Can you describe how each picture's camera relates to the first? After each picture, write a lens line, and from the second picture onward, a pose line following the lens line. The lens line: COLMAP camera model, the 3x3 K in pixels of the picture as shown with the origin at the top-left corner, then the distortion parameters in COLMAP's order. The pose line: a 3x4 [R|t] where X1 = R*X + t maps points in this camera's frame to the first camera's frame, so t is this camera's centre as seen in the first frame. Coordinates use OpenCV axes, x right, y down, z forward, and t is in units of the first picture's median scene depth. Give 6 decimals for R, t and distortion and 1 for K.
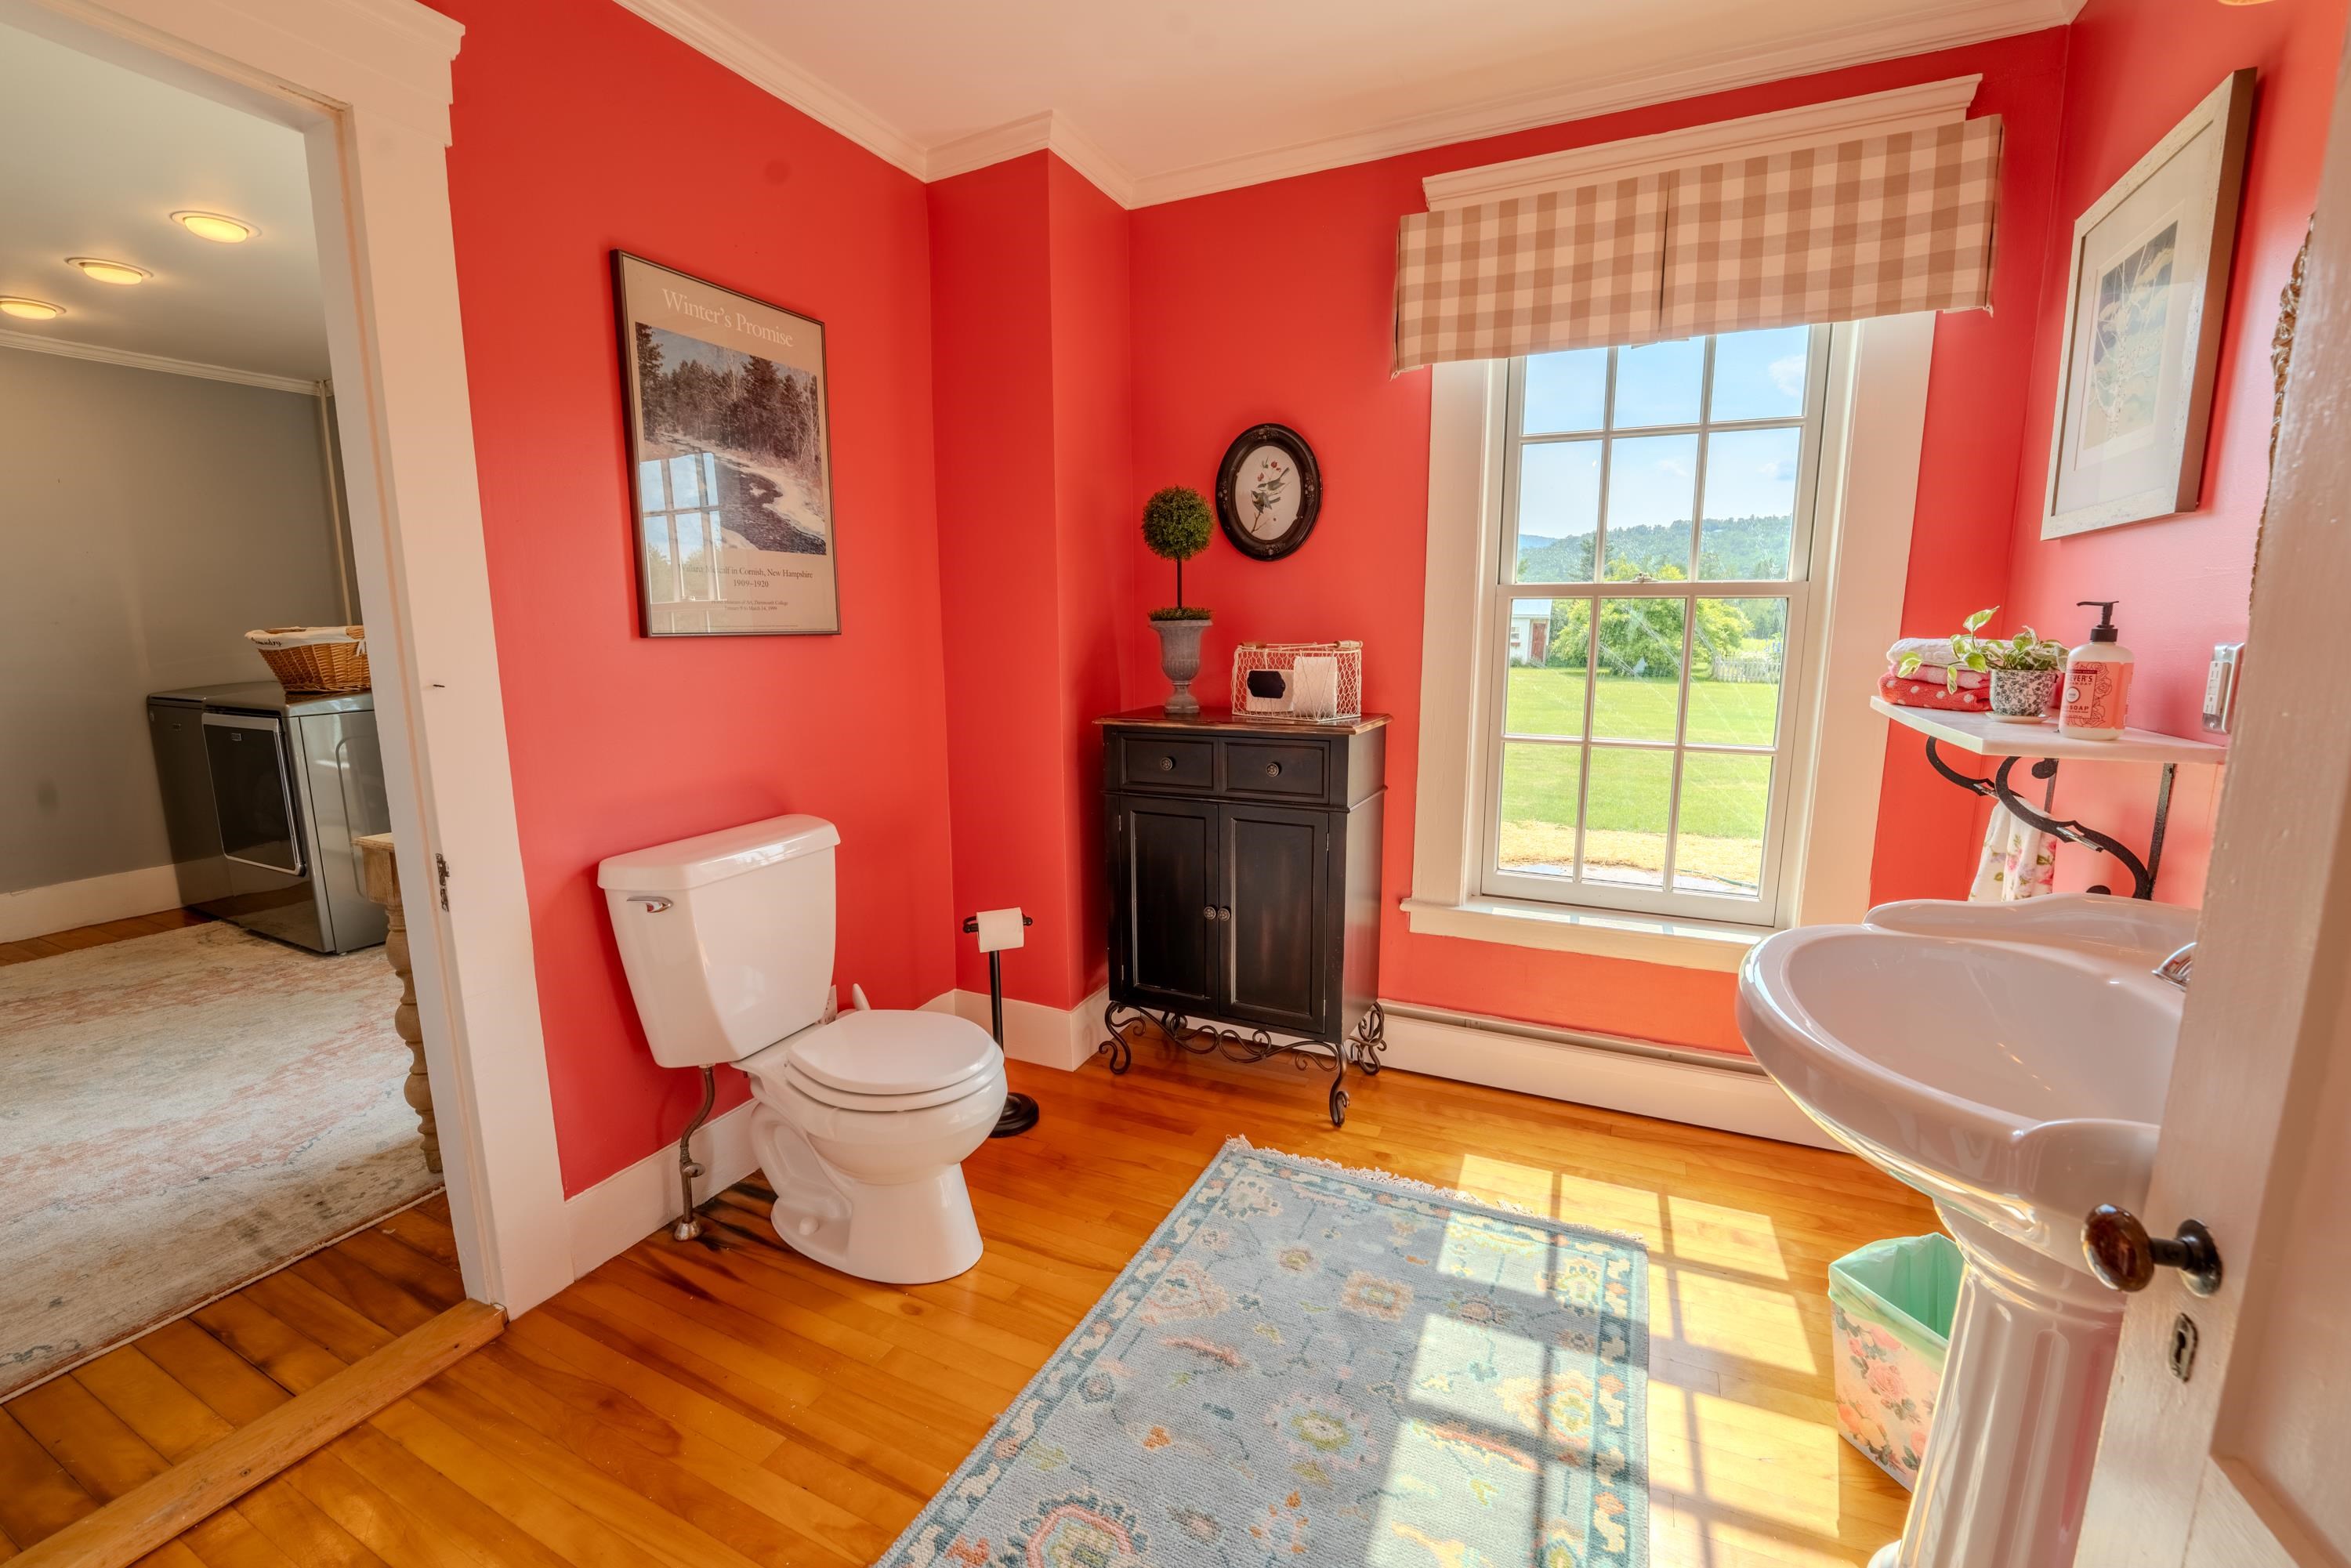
lens RADIAL K [[964.6, 0, 1161.8], [0, 964.6, 789.3], [0, 0, 1]] dist [-0.026344, 0.003185]
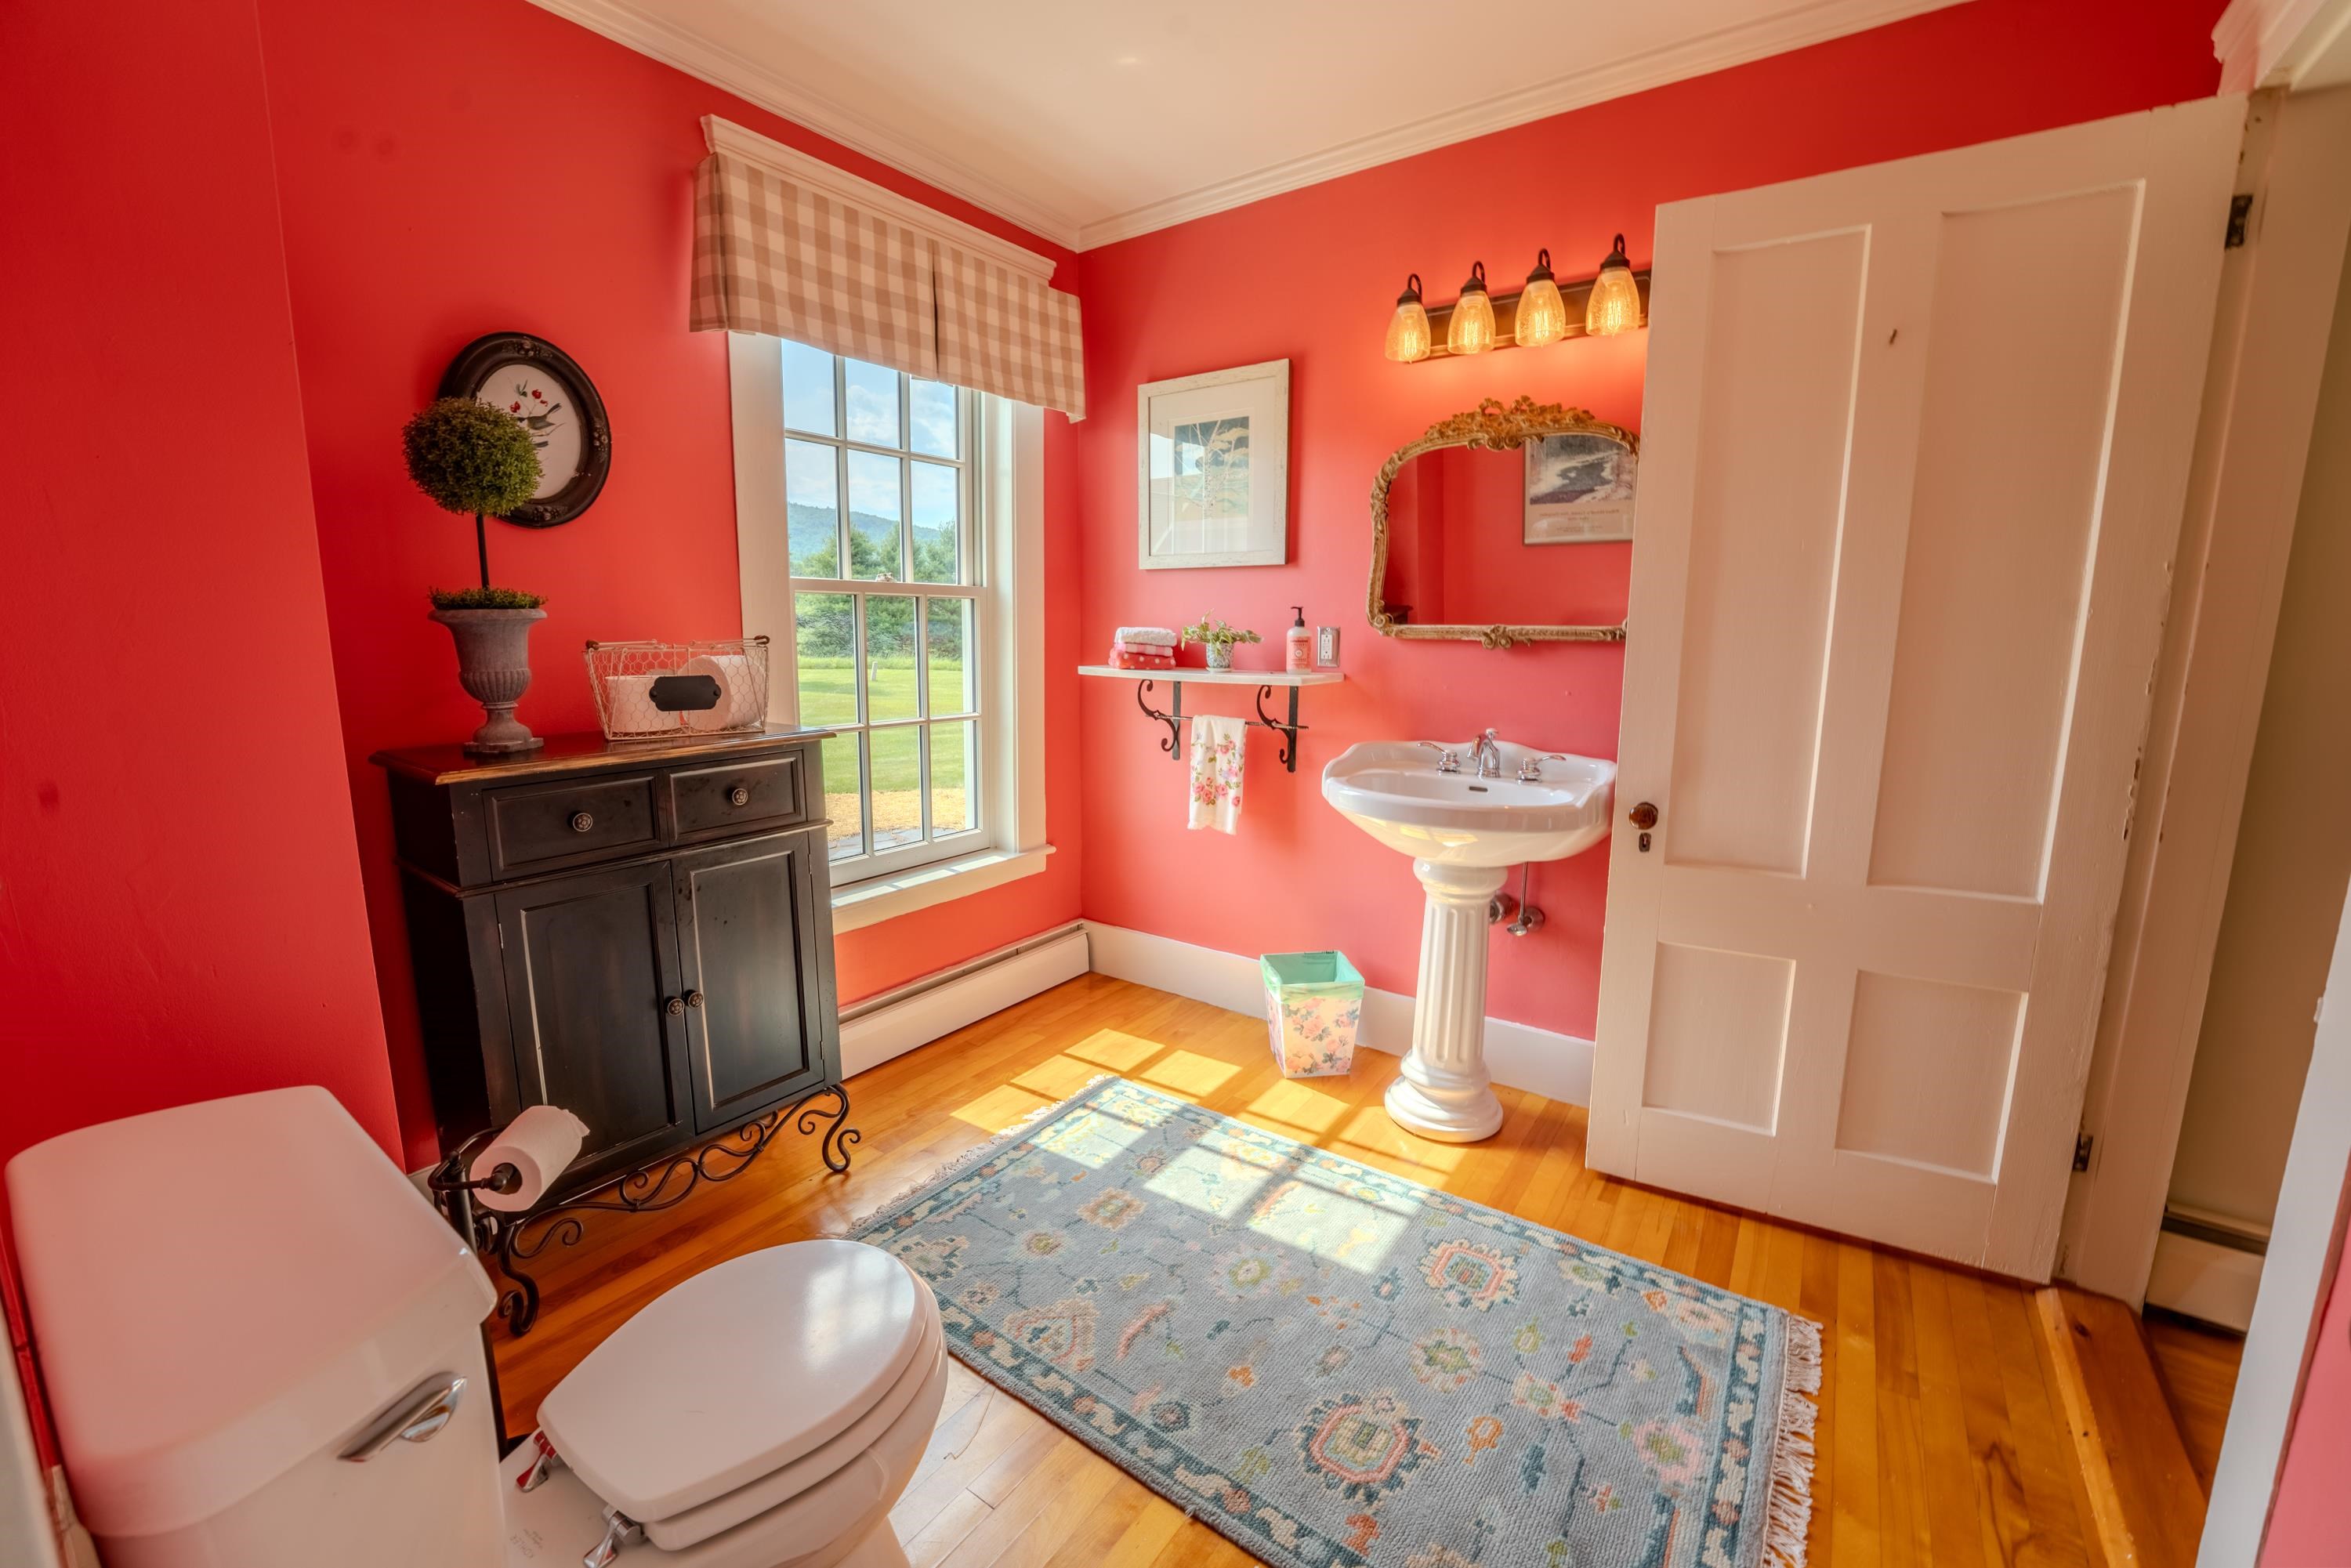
lens RADIAL K [[964.6, 0, 1167.2], [0, 964.6, 781.9], [0, 0, 1]] dist [-0.026344, 0.003185]
pose [[0.164248, -0.158851, 0.973544, -0.696499], [0.162966, 0.977756, 0.132044, -0.091519], [-0.972864, 0.136966, 0.186482, 0.575991]]
